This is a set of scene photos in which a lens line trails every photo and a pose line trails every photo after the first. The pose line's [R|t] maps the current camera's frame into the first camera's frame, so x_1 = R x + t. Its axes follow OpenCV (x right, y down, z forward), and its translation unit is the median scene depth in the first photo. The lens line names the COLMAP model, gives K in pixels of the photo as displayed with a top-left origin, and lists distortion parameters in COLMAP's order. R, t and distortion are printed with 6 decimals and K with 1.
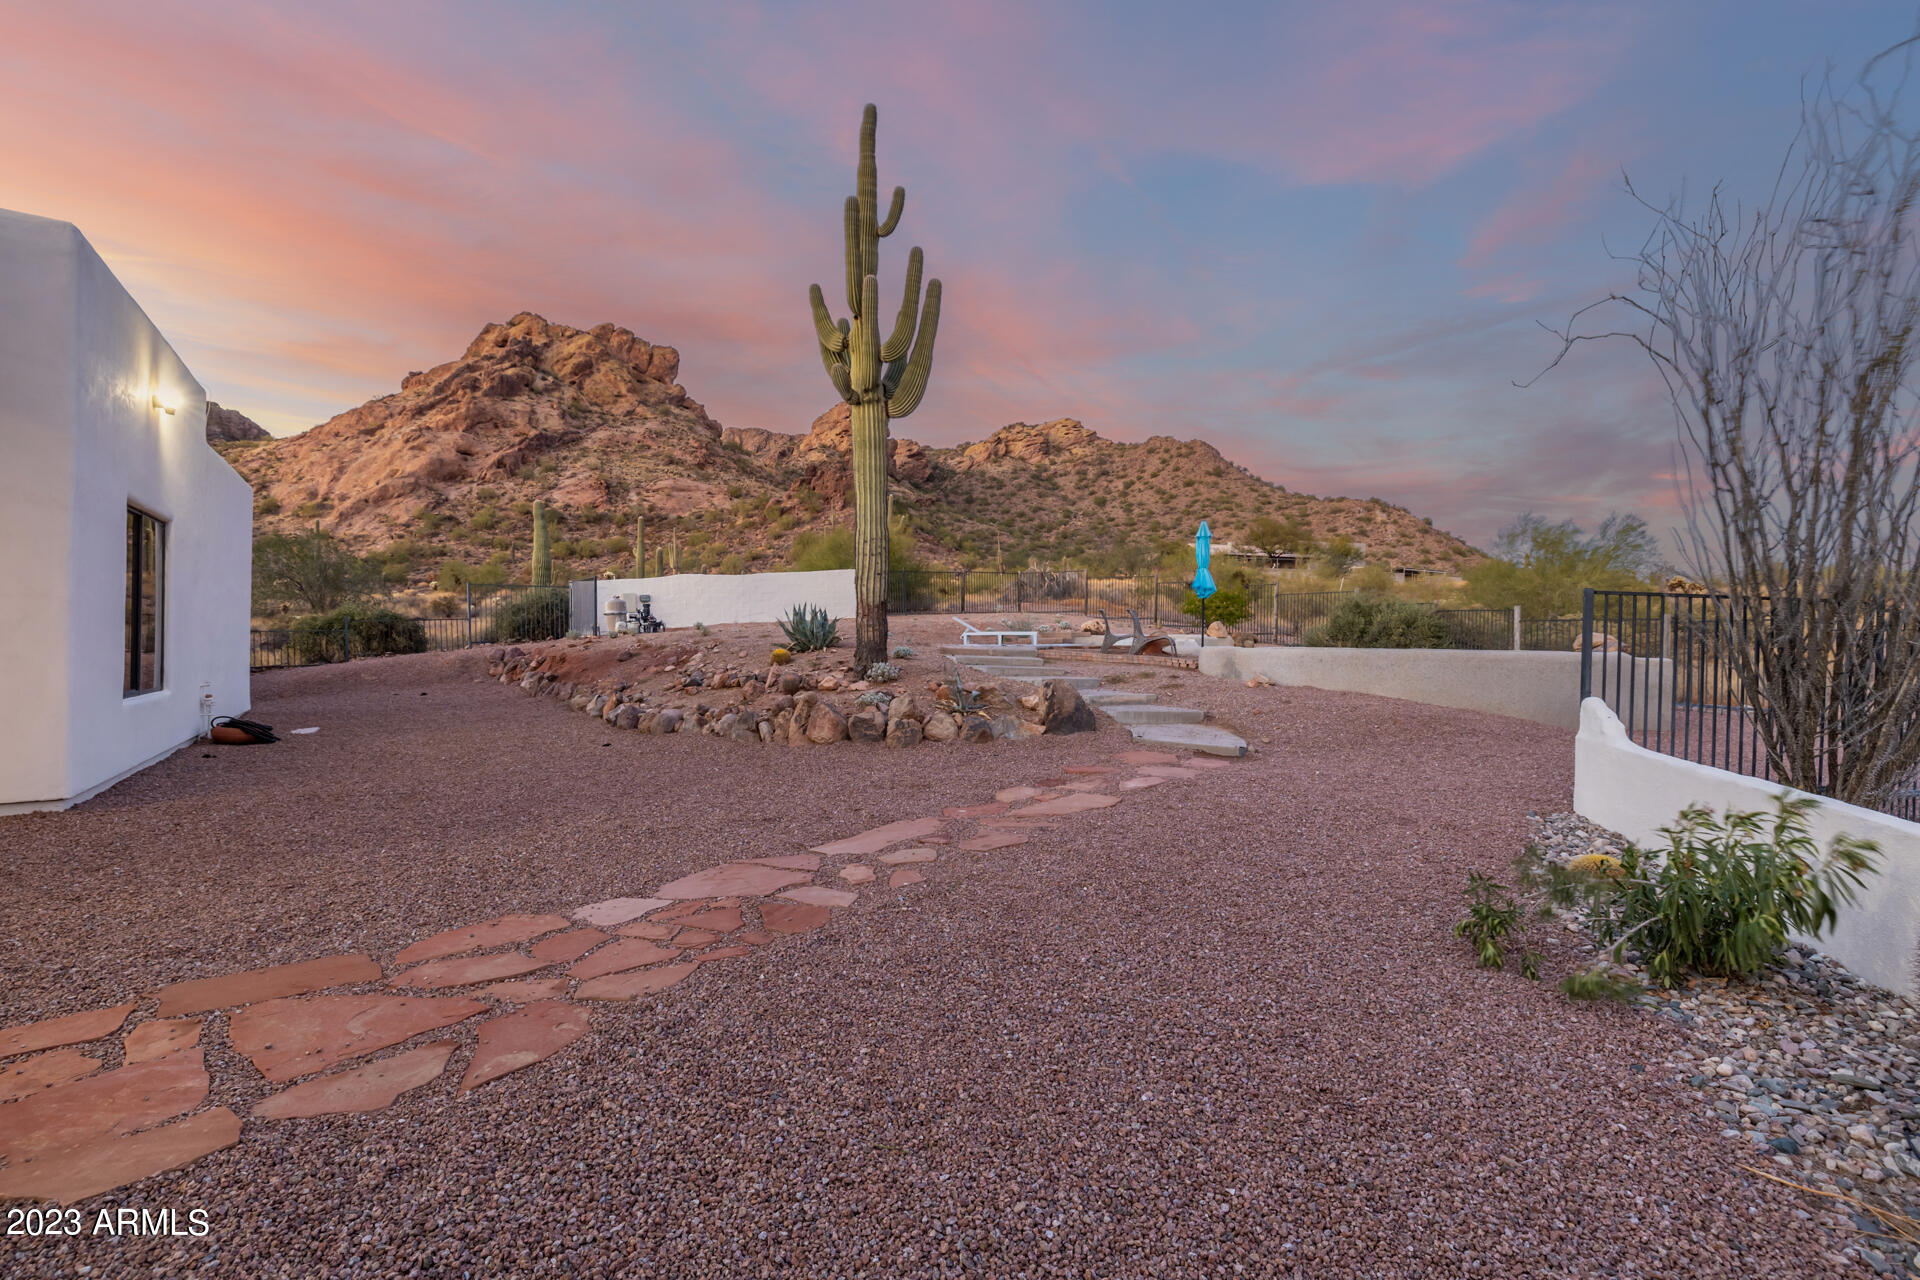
lens RADIAL K [[813.6, 0, 956.8], [0, 813.6, 642.6], [0, 0, 1]] dist [-0.001169, -0.000128]
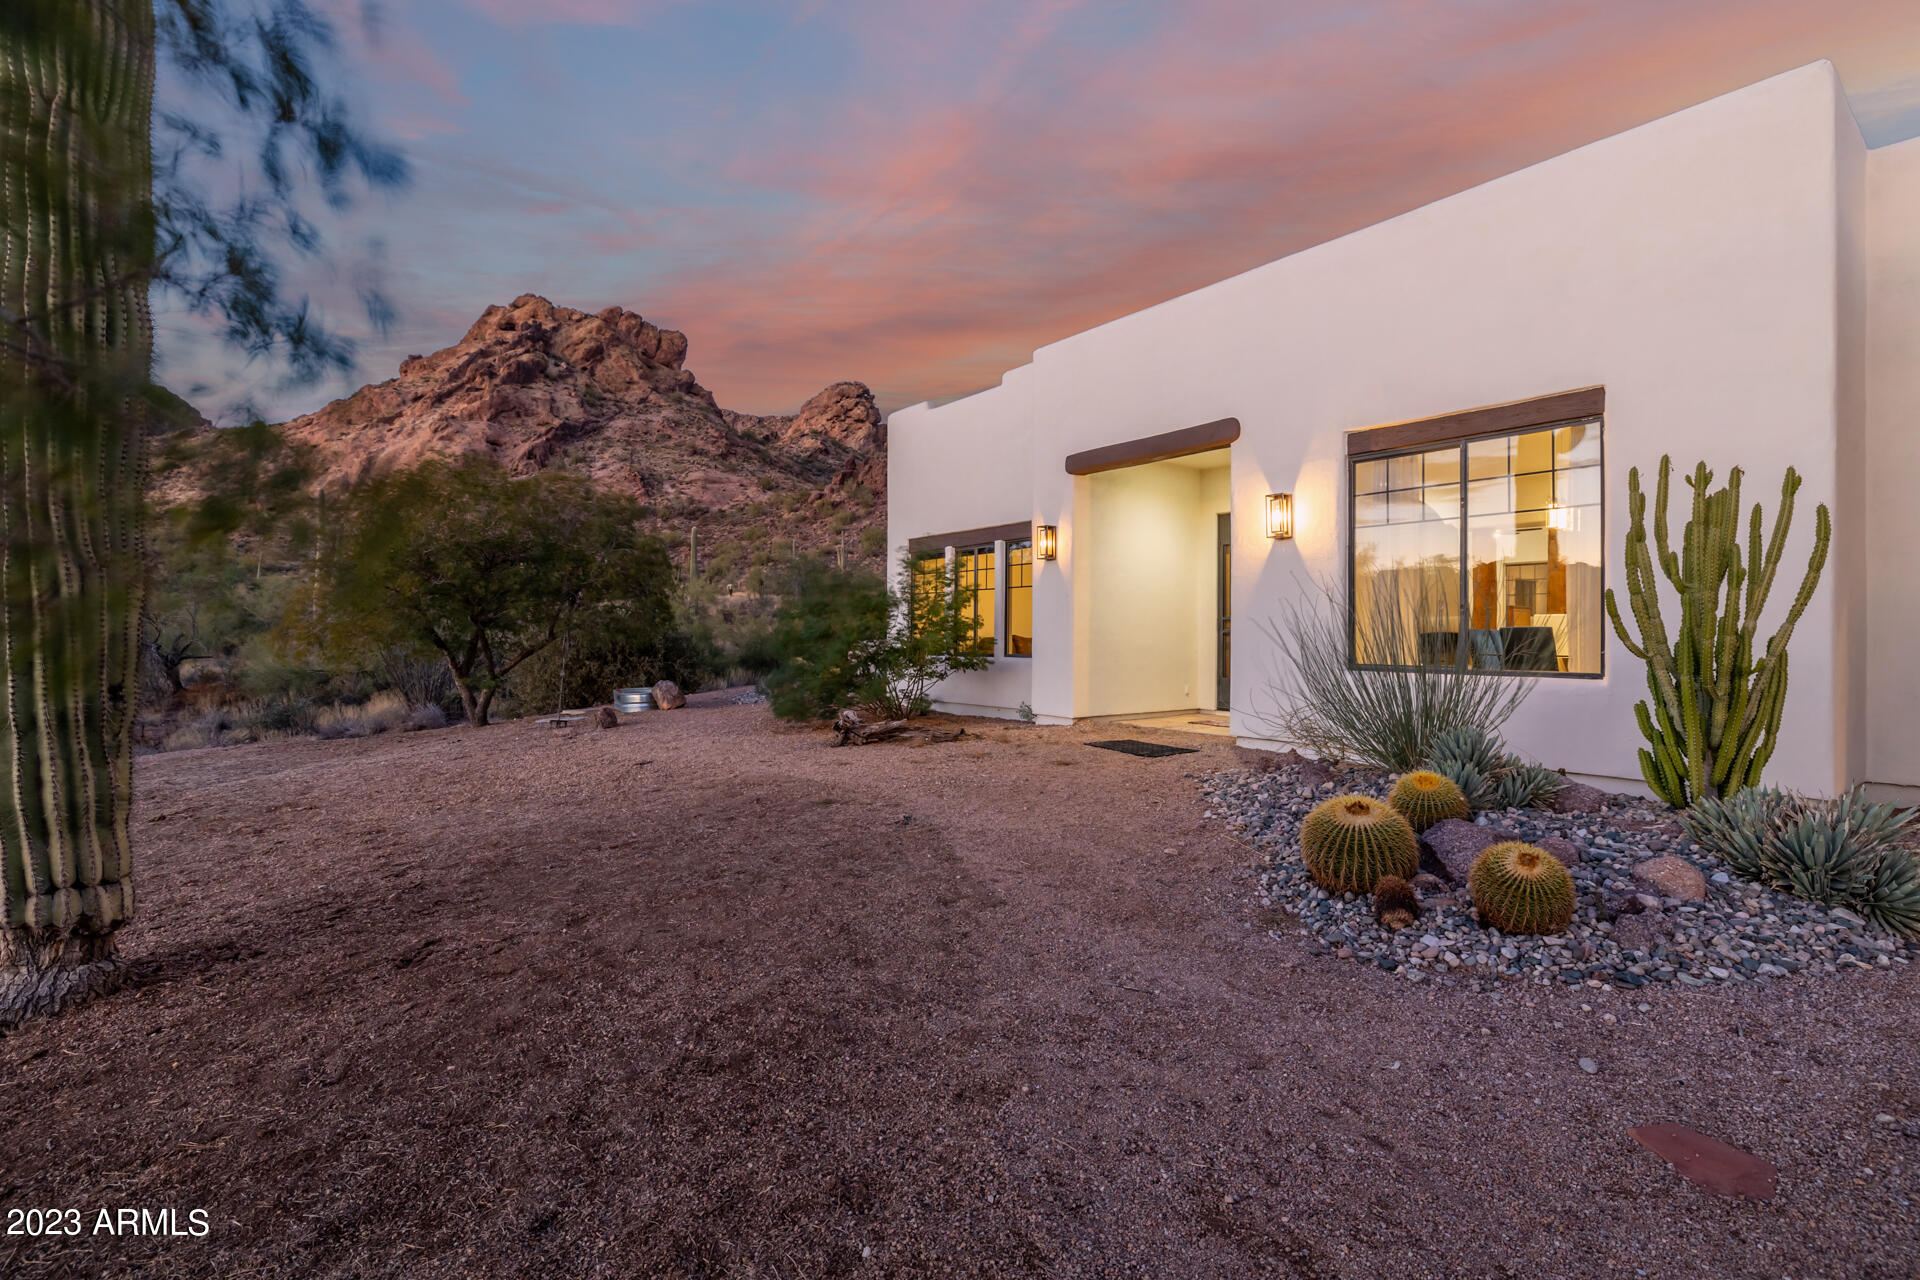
lens RADIAL K [[873.9, 0, 960.5], [0, 873.9, 627.1], [0, 0, 1]] dist [-0.000736, -0.000081]
pose [[0.998084, -0.005100, 0.061670, -0.094371], [0.005726, 0.999934, -0.009989, -0.000375], [-0.061615, 0.010323, 0.998047, -0.059297]]
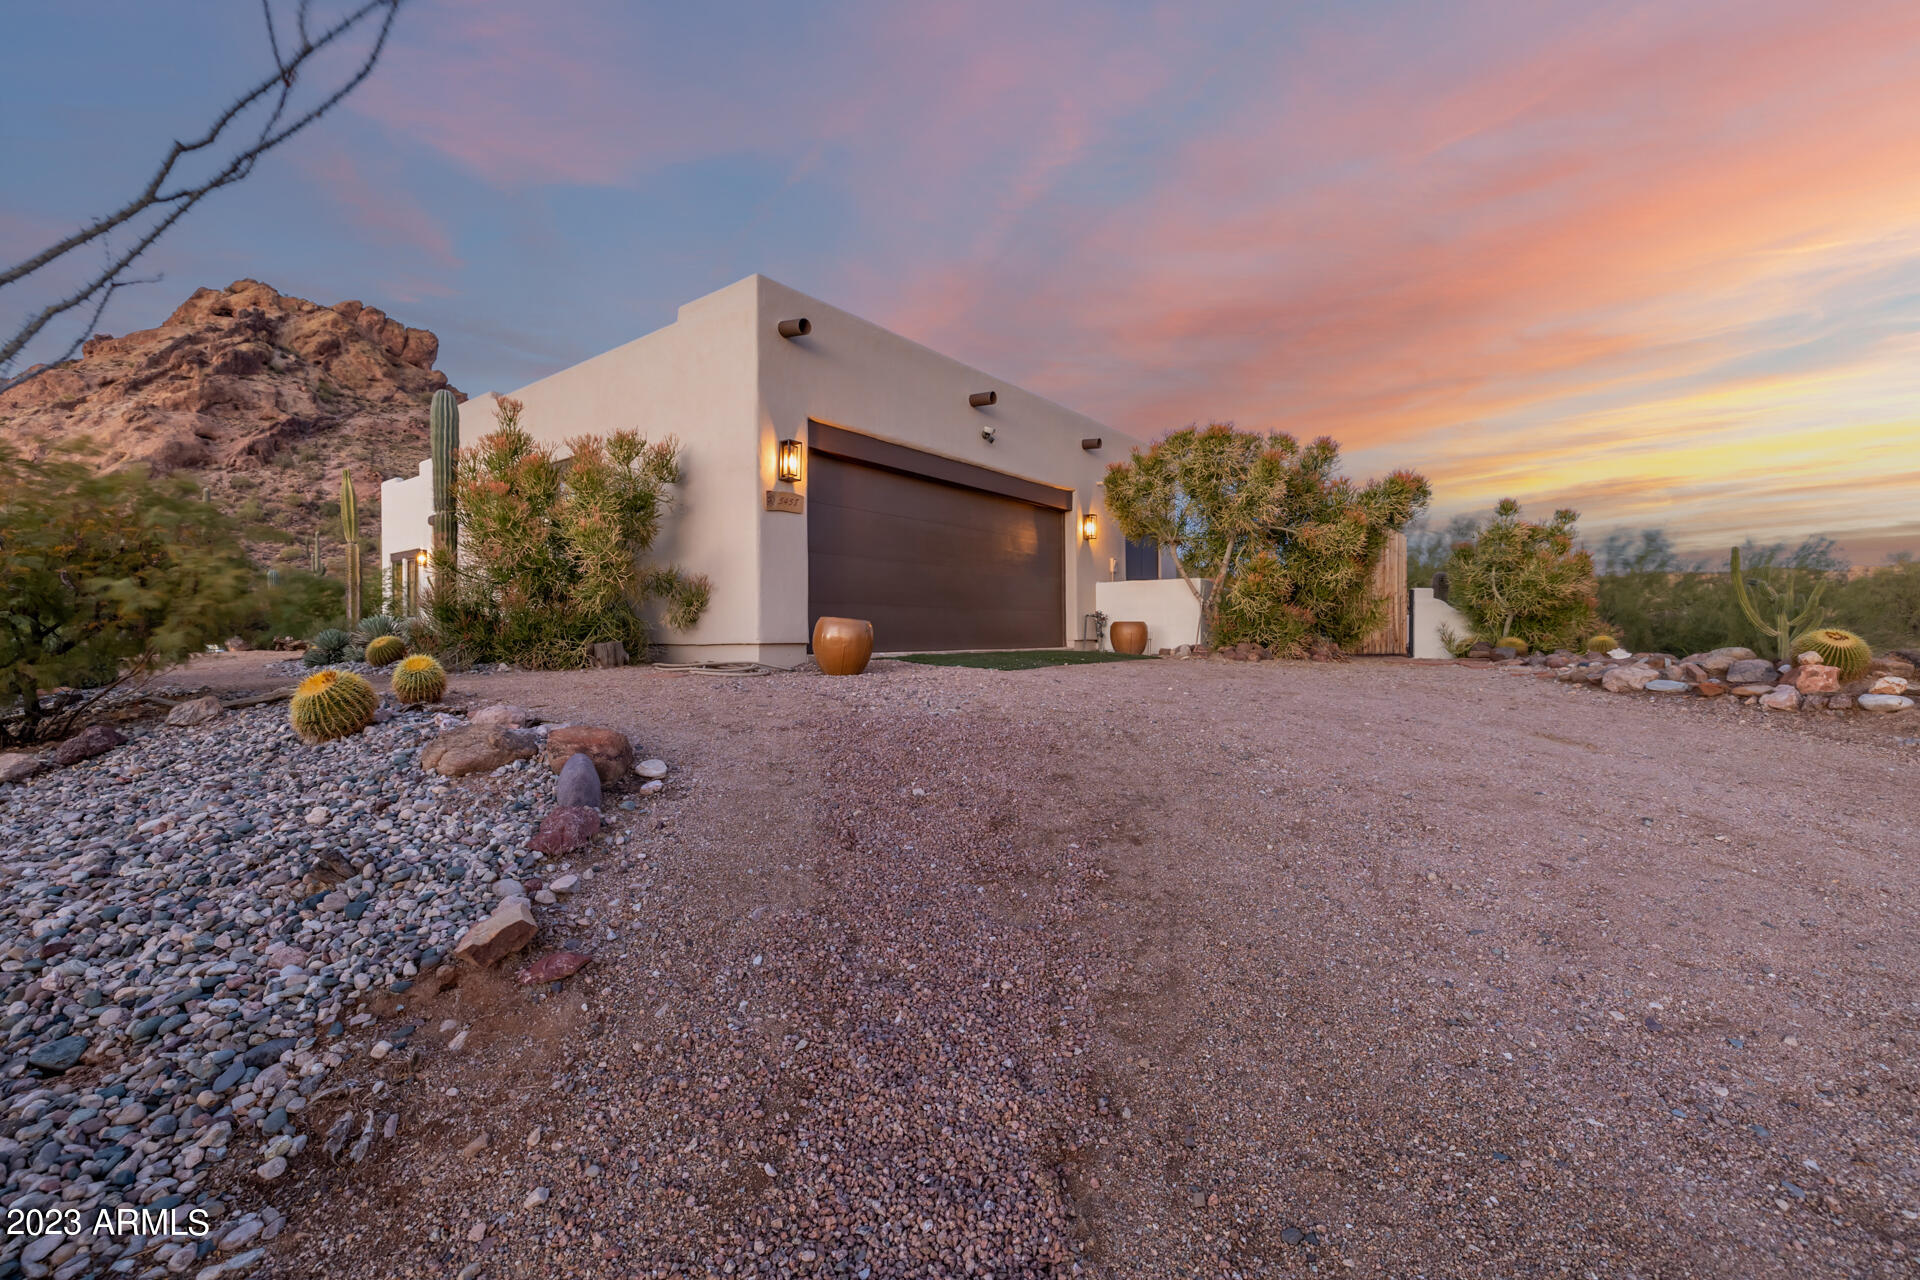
lens RADIAL K [[810.6, 0, 950.4], [0, 810.6, 631.8], [0, 0, 1]] dist [0.001930, -0.000458]
pose [[0.953944, -0.016557, 0.299528, -0.065081], [0.017855, 0.999839, -0.001595, 0.003510], [-0.299453, 0.006870, 0.954086, -0.105092]]
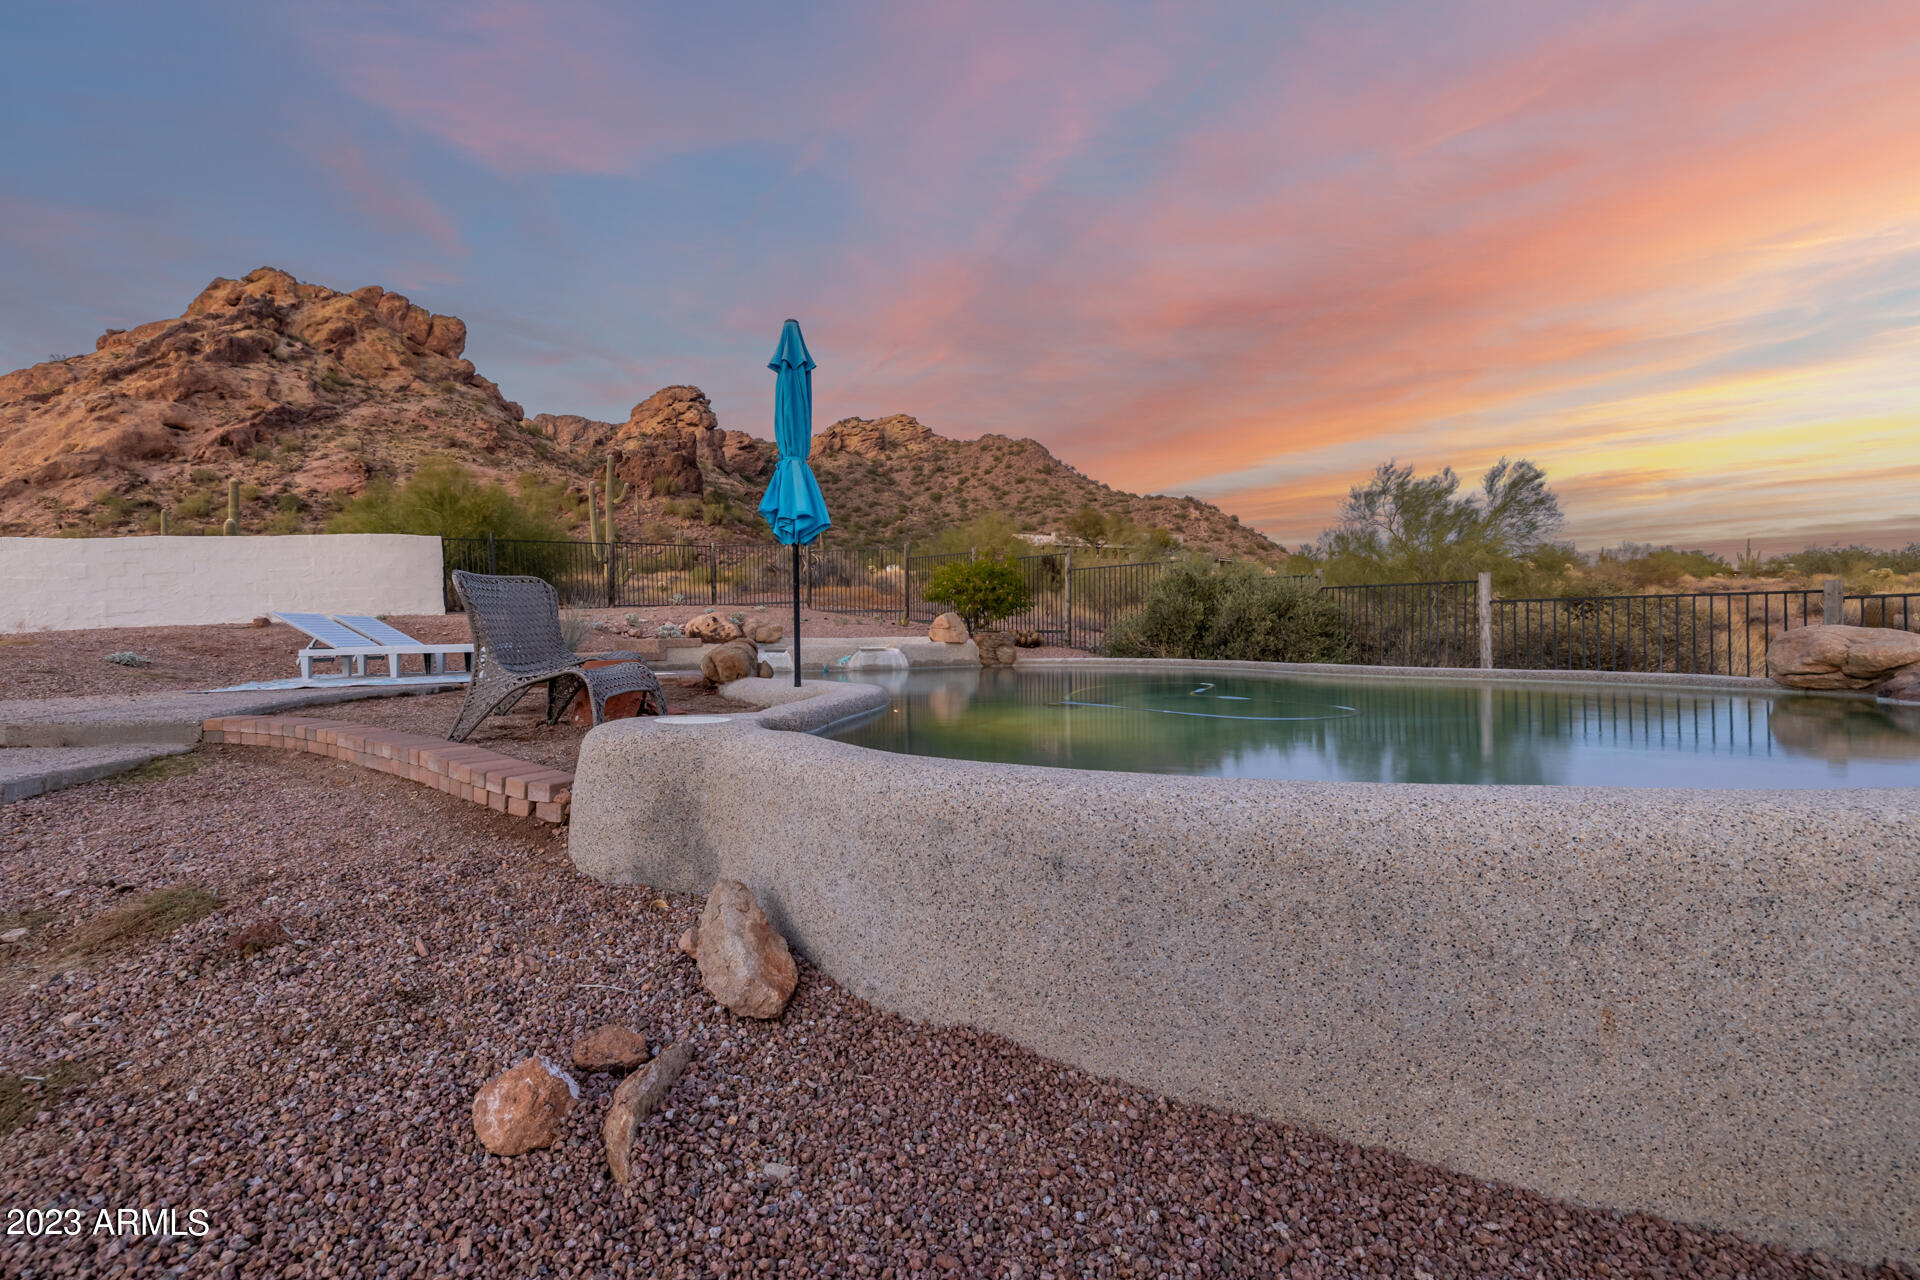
lens RADIAL K [[803.6, 0, 954.4], [0, 803.6, 633.8], [0, 0, 1]] dist [-0.001042, -0.000176]
pose [[0.982142, -0.020431, 0.187029, 0.017082], [0.021468, 0.999763, -0.003520, -0.000799], [-0.186913, 0.007472, 0.982348, 0.036443]]
